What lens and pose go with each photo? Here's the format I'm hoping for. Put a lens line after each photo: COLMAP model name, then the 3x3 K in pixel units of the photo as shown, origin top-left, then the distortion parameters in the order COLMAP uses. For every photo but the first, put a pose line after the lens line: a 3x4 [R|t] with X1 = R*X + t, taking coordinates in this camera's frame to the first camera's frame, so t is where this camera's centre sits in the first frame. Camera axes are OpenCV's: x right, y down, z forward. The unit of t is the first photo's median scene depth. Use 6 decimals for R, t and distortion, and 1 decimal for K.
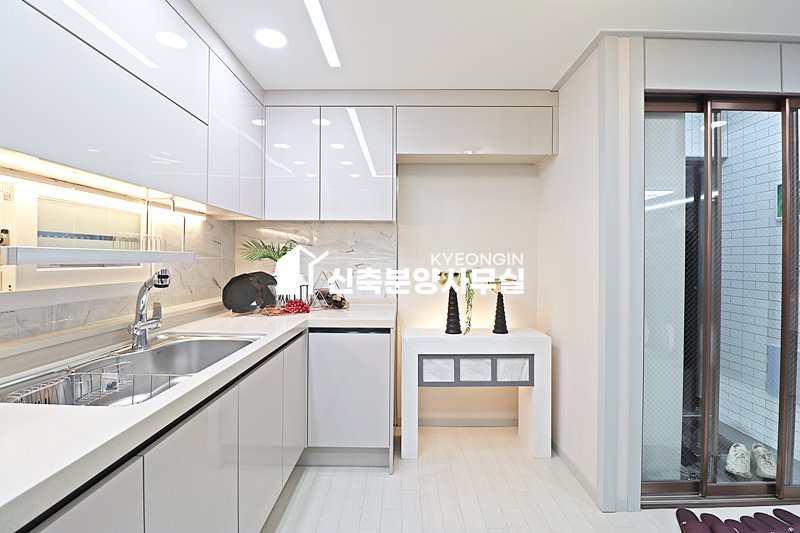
lens RADIAL K [[375.5, 0, 398.9], [0, 375.5, 261.3], [0, 0, 1]] dist [-0.007904, -0.008569]
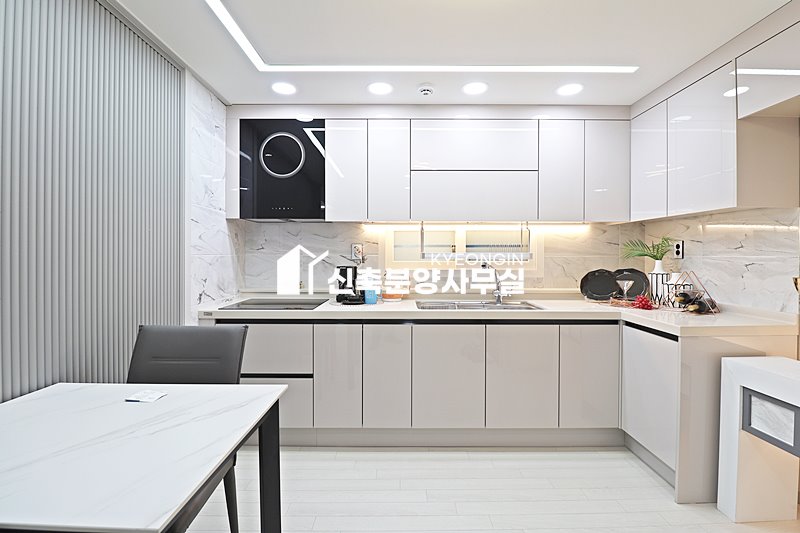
lens RADIAL K [[375.5, 0, 398.5], [0, 375.5, 261.1], [0, 0, 1]] dist [-0.007904, -0.008569]
pose [[0.000593, 0.010825, -0.999941, 0.773622], [-0.003299, 0.999936, 0.010823, -0.004107], [0.999994, 0.003292, 0.000629, 0.318742]]
